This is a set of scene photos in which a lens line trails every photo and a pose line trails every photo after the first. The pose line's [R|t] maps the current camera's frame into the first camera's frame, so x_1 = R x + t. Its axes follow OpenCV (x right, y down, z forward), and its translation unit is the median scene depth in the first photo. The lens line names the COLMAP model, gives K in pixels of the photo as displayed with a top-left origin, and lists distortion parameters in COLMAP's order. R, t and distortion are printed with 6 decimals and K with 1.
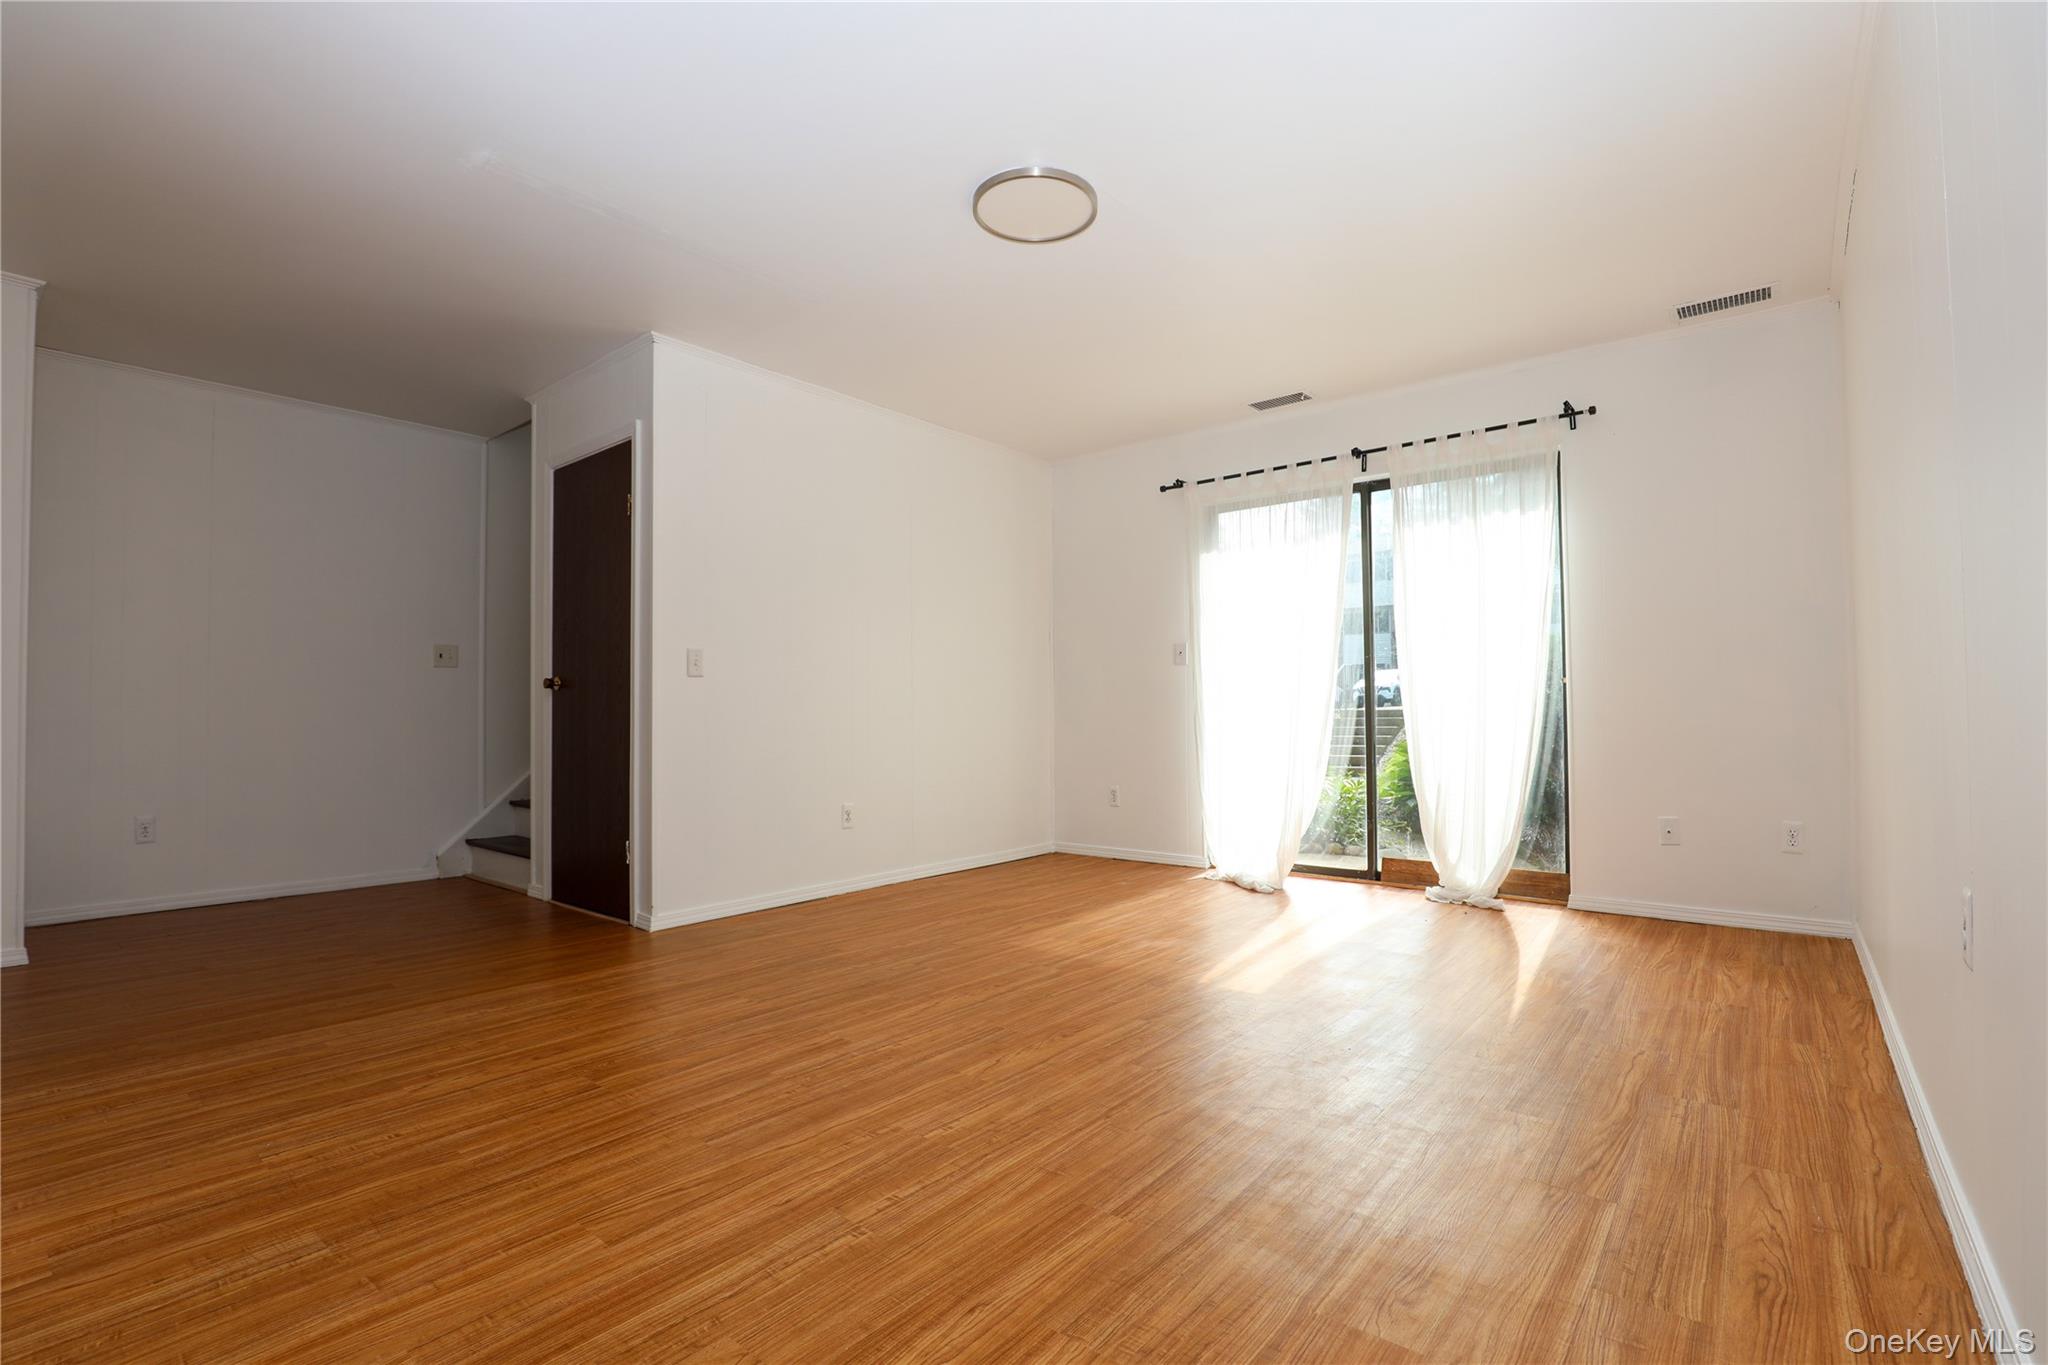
lens RADIAL K [[932.7, 0, 1017.0], [0, 932.7, 681.6], [0, 0, 1]] dist [-0.042799, 0.008925]
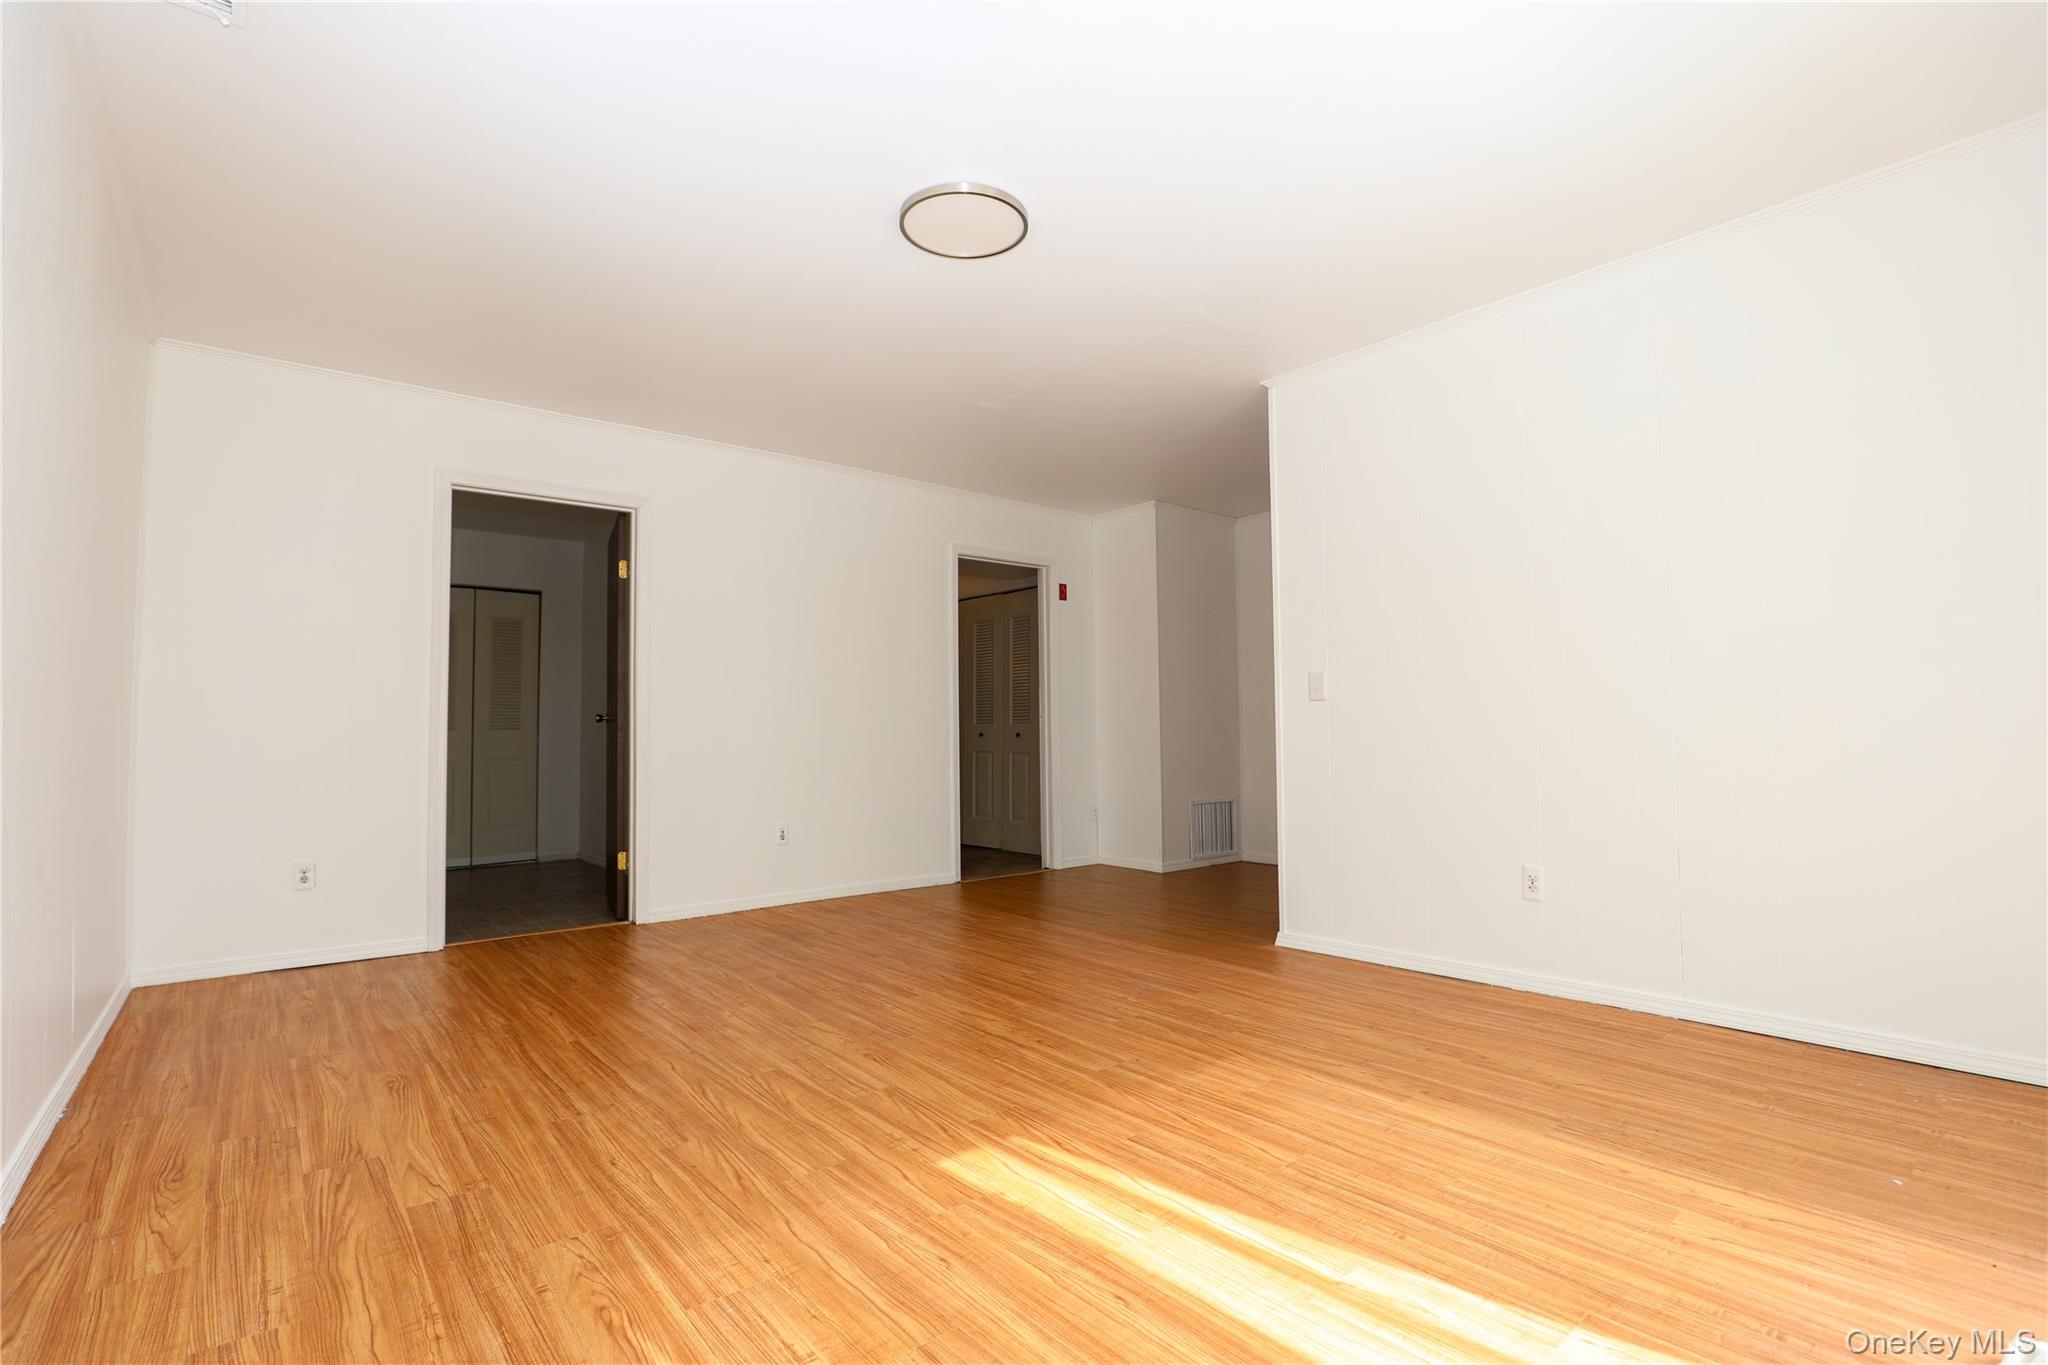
lens RADIAL K [[932.7, 0, 1023.1], [0, 932.7, 686.7], [0, 0, 1]] dist [-0.042799, 0.008925]
pose [[-0.178395, -0.045300, -0.982916, 1.311011], [0.043659, 0.997591, -0.053900, 0.035882], [0.982990, -0.052528, -0.175988, 1.687886]]
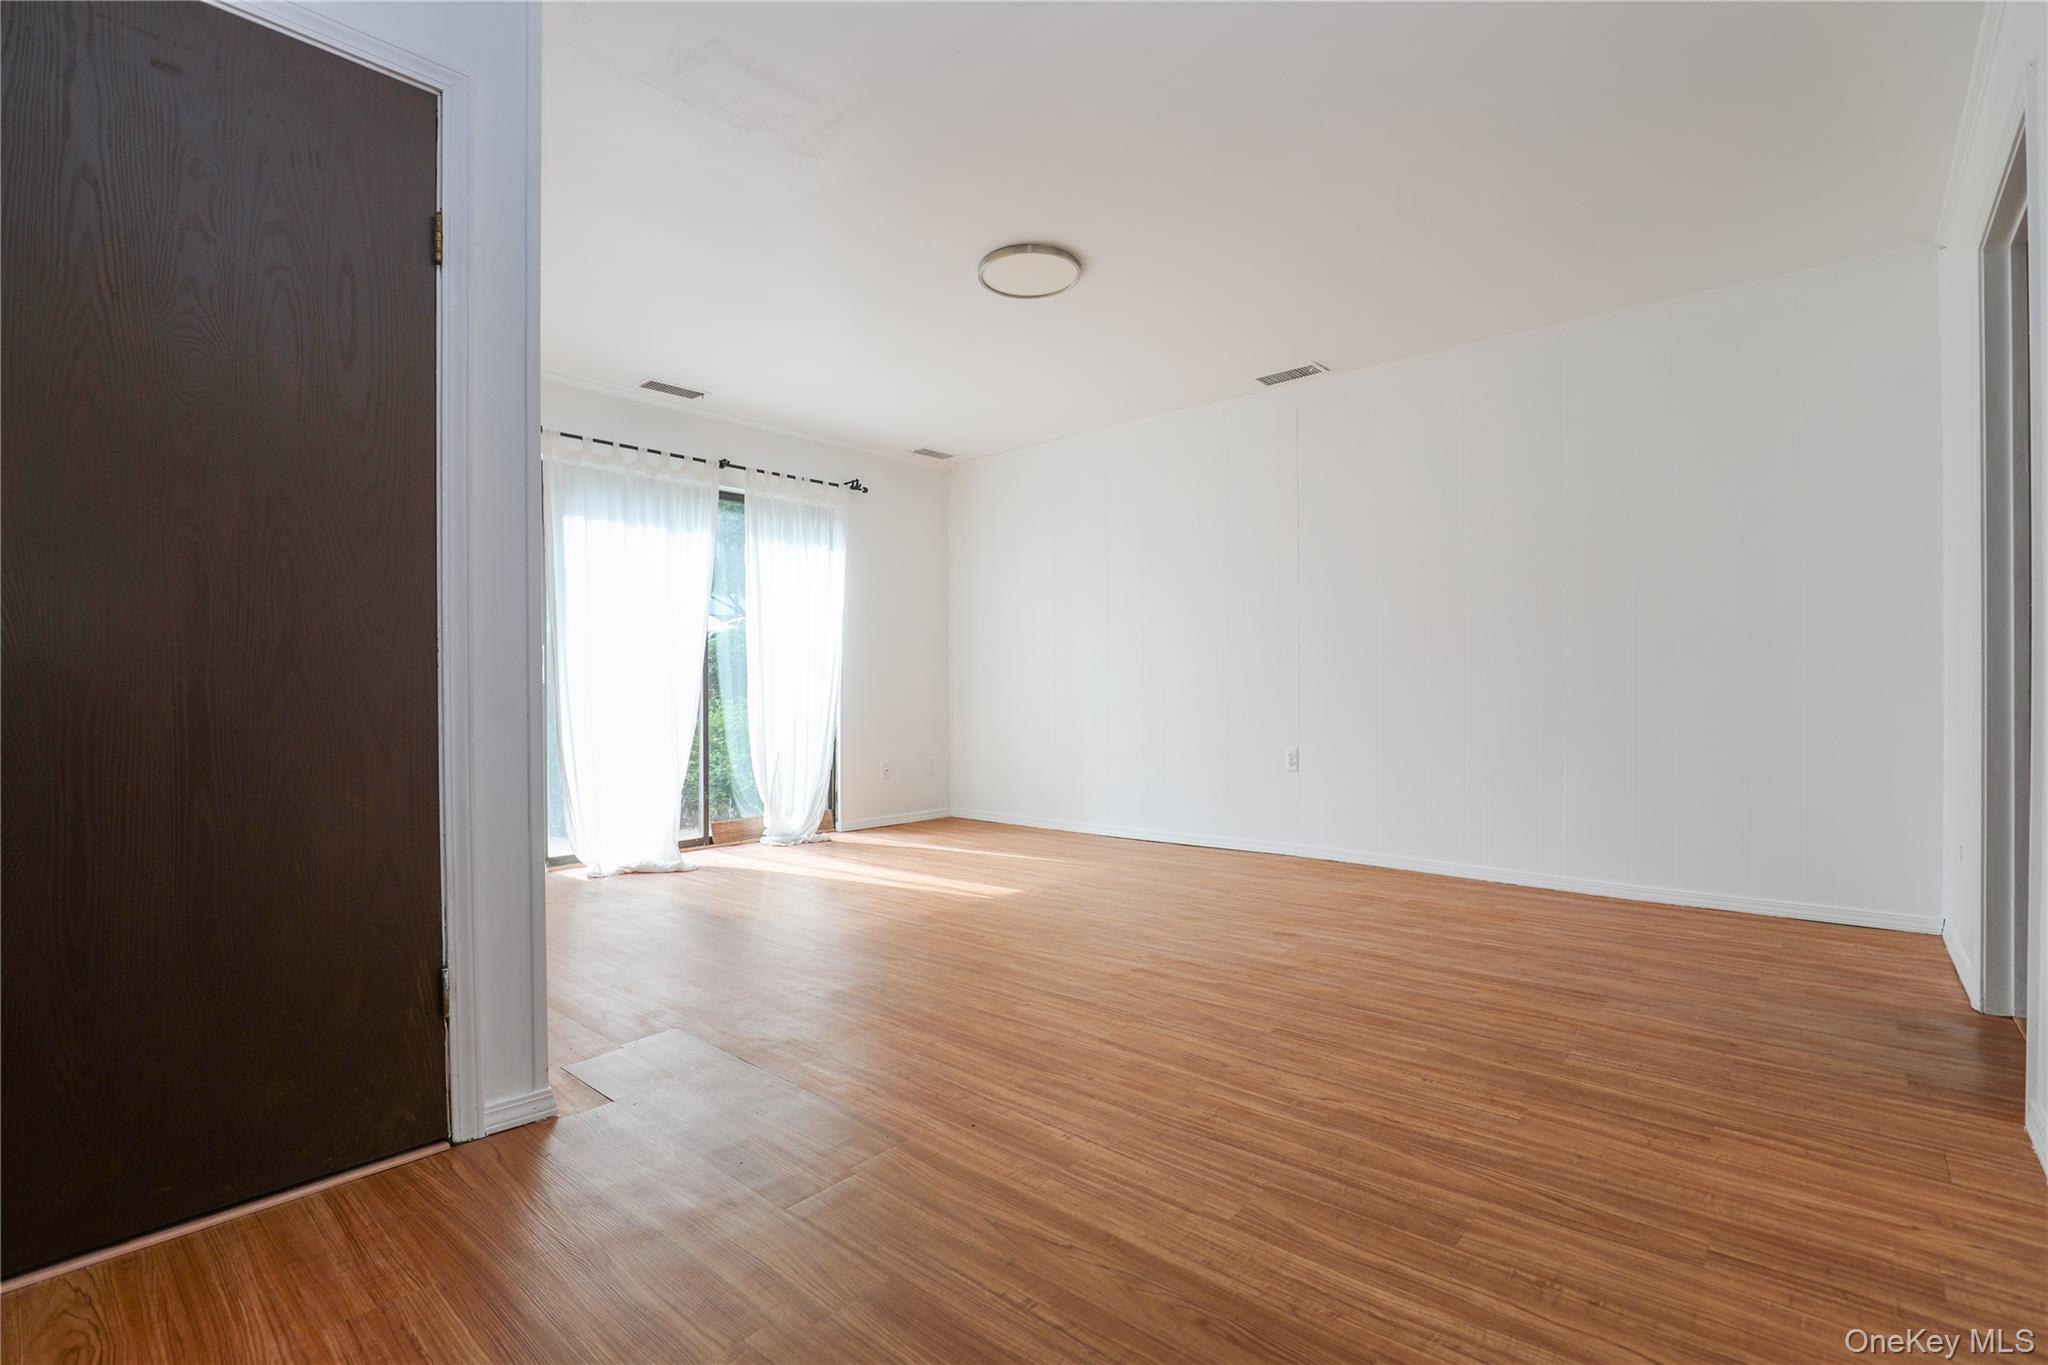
lens RADIAL K [[932.7, 0, 1011.2], [0, 932.7, 693.6], [0, 0, 1]] dist [-0.042799, 0.008925]
pose [[0.048785, 0.003073, 0.998805, -1.652852], [-0.027980, 0.999607, -0.001709, 0.050940], [-0.998417, -0.027863, 0.048851, 1.332403]]
